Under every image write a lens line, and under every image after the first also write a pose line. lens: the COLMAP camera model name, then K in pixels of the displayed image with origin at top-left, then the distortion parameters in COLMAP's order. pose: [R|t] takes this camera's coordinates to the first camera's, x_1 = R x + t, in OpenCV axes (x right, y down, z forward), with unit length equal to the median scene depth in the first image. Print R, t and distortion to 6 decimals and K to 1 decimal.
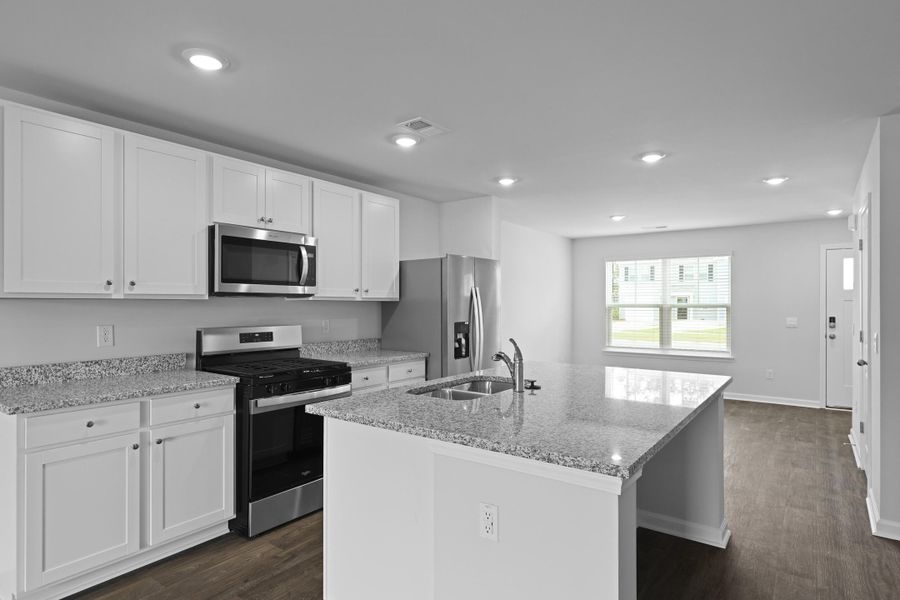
lens RADIAL K [[519.3, 0, 427.6], [0, 519.3, 303.0], [0, 0, 1]] dist [0.004129, 0.000330]
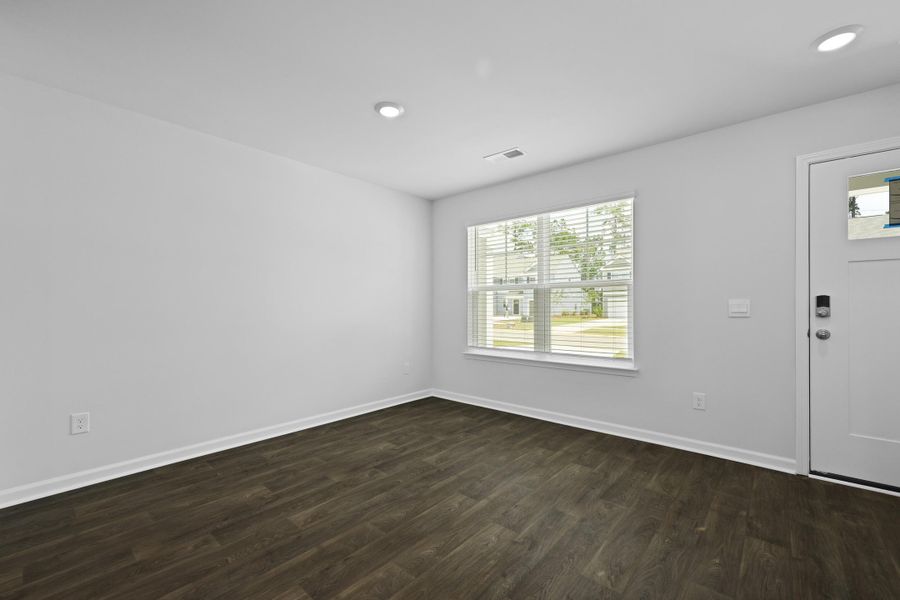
lens RADIAL K [[395.7, 0, 440.0], [0, 395.7, 307.0], [0, 0, 1]] dist [0.010643, 0.000341]
pose [[0.997404, -0.001095, -0.072006, 0.421418], [0.001053, 0.999999, -0.000611, 0.036273], [0.072007, 0.000534, 0.997404, 0.568067]]
